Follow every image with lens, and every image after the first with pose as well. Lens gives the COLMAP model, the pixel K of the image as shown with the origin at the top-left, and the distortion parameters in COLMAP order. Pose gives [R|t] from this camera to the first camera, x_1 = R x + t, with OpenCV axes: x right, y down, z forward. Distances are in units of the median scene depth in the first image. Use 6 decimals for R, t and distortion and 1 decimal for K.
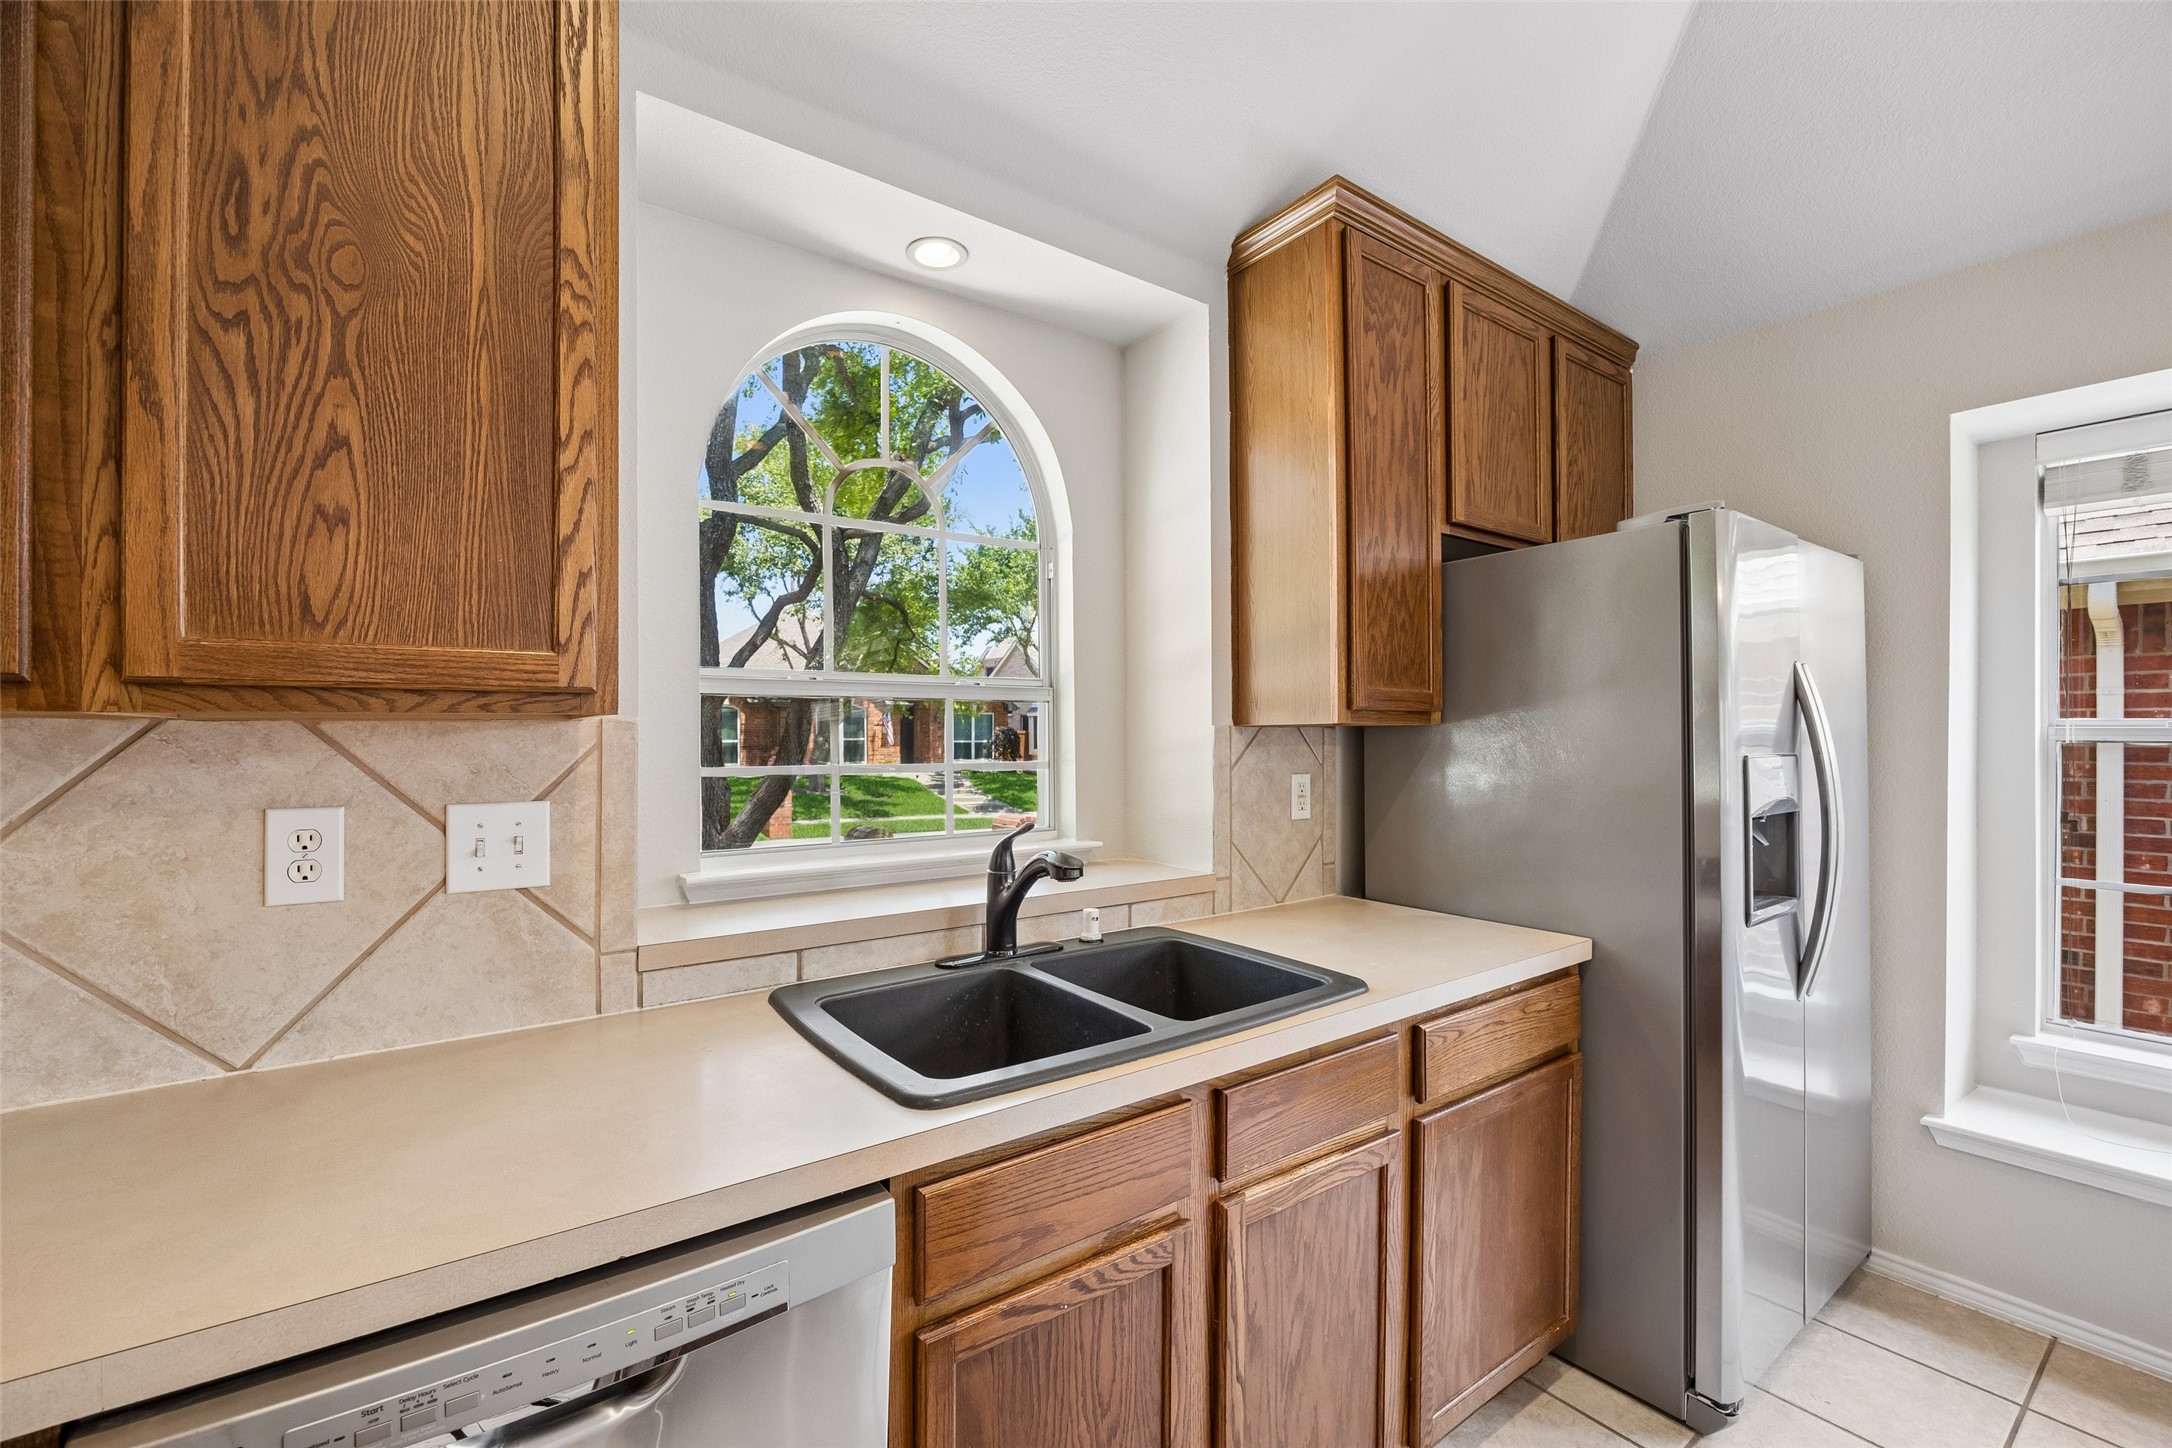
lens RADIAL K [[916.3, 0, 1077.3], [0, 916.3, 734.5], [0, 0, 1]] dist [-0.003830, -0.000081]
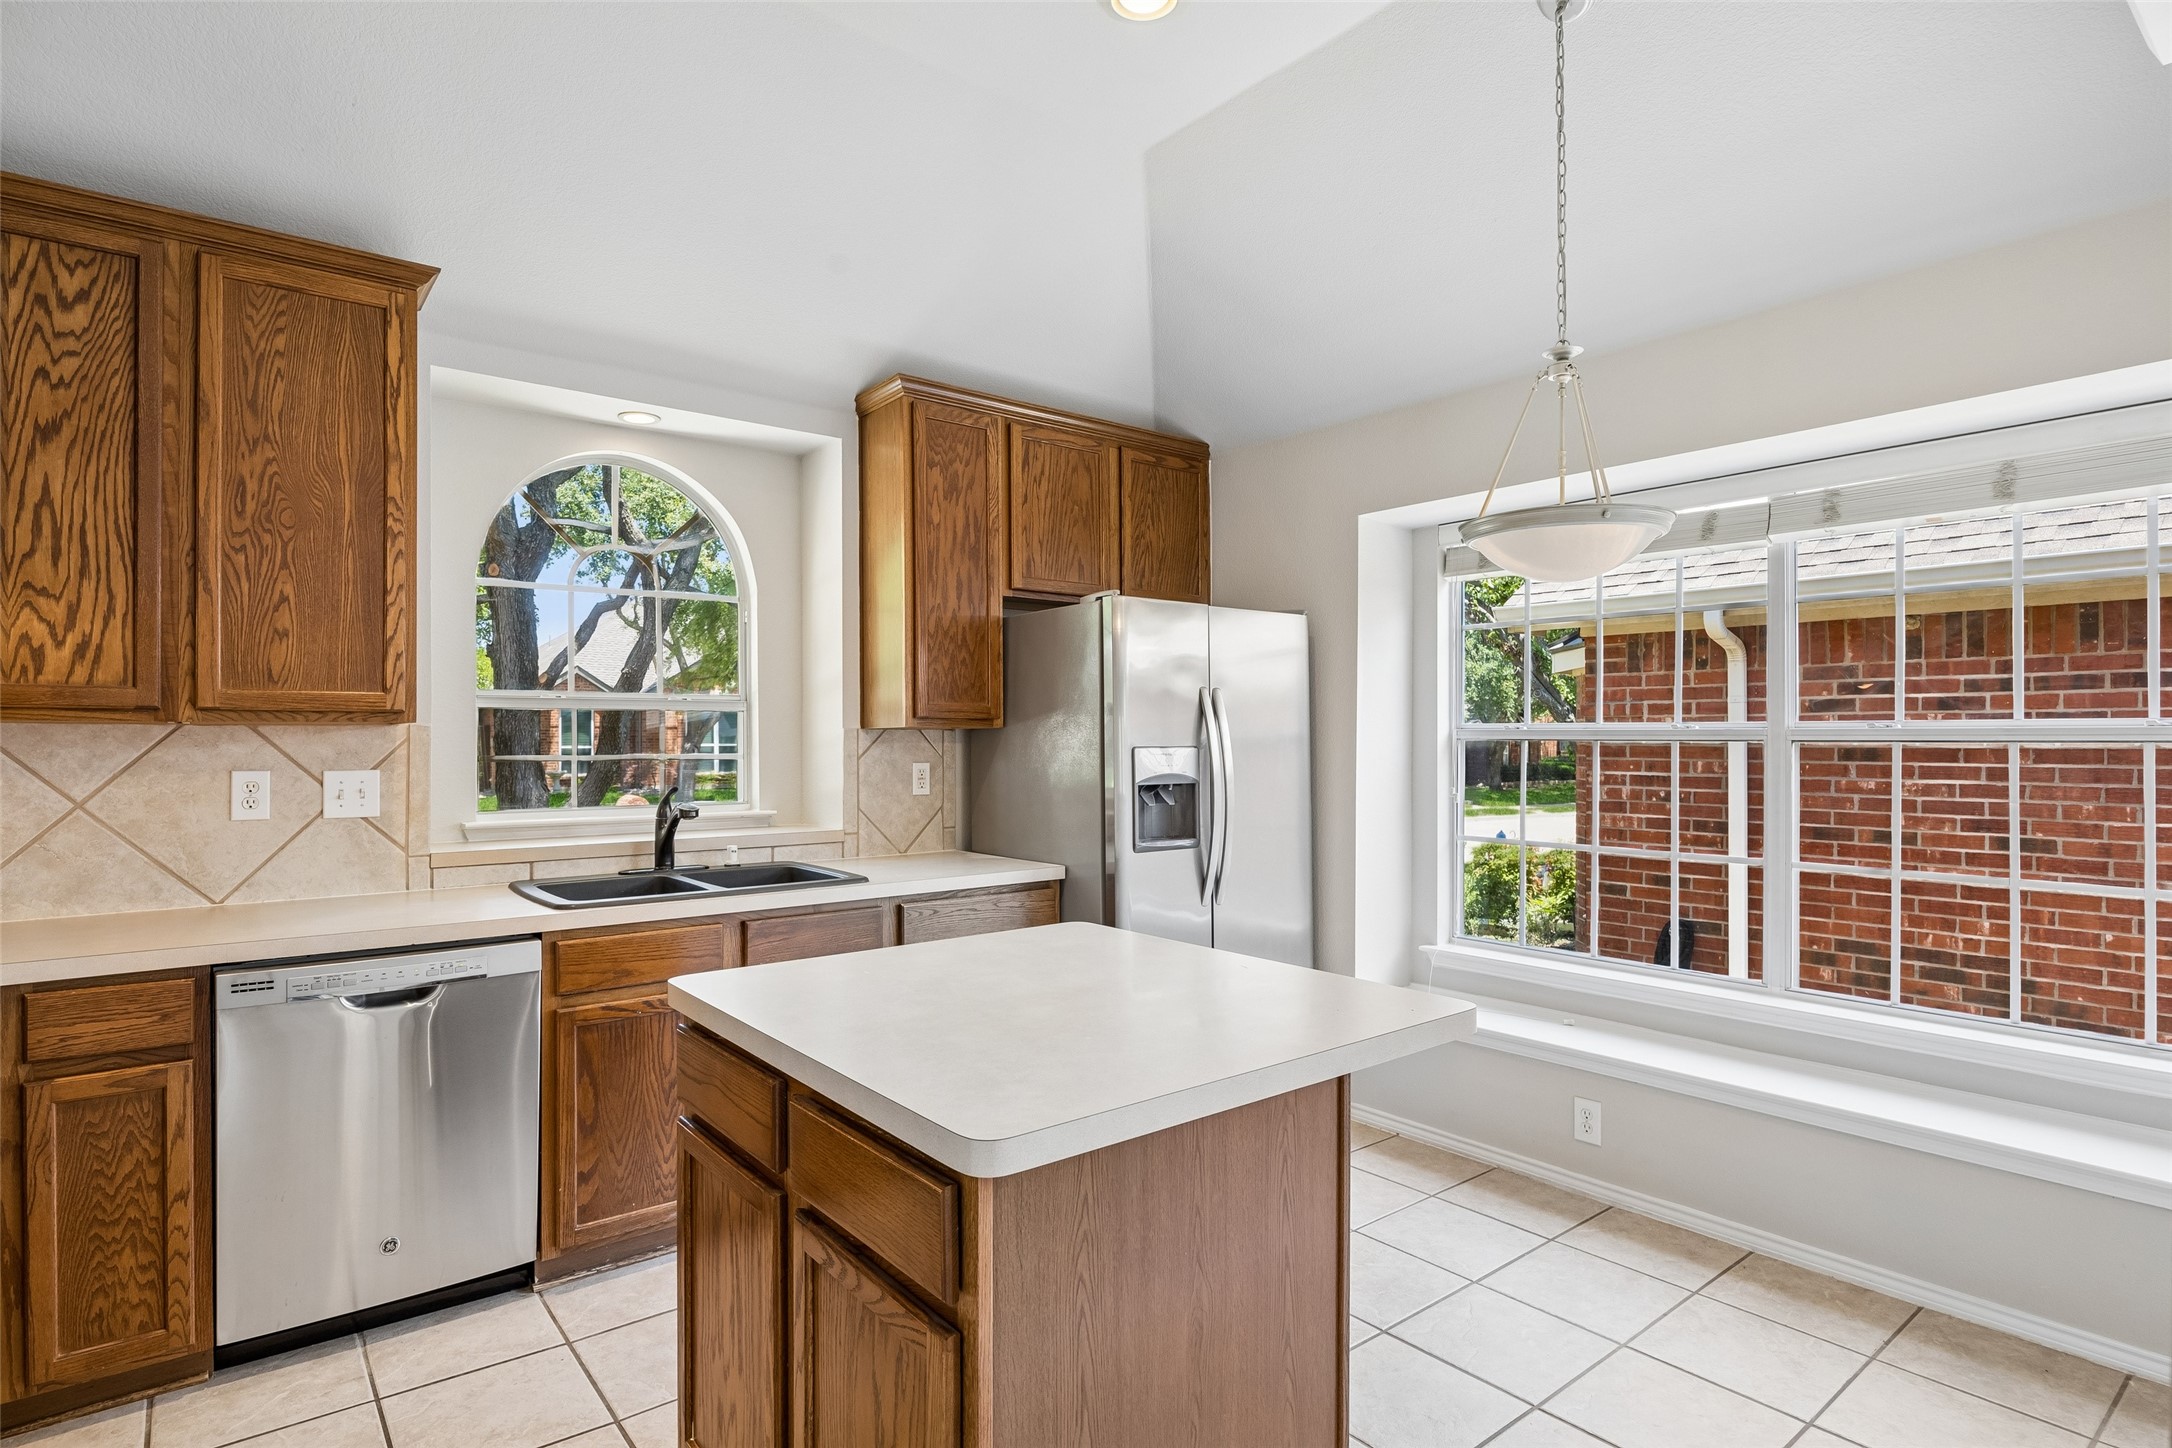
lens RADIAL K [[1139.9, 0, 1085.8], [0, 1139.9, 734.7], [0, 0, 1]] dist [-0.001964, 0.000589]
pose [[0.999045, 0.000057, 0.043684, 0.720200], [0.000136, 0.999990, -0.004403, 0.013581], [-0.043684, 0.004405, 0.999036, -1.312696]]
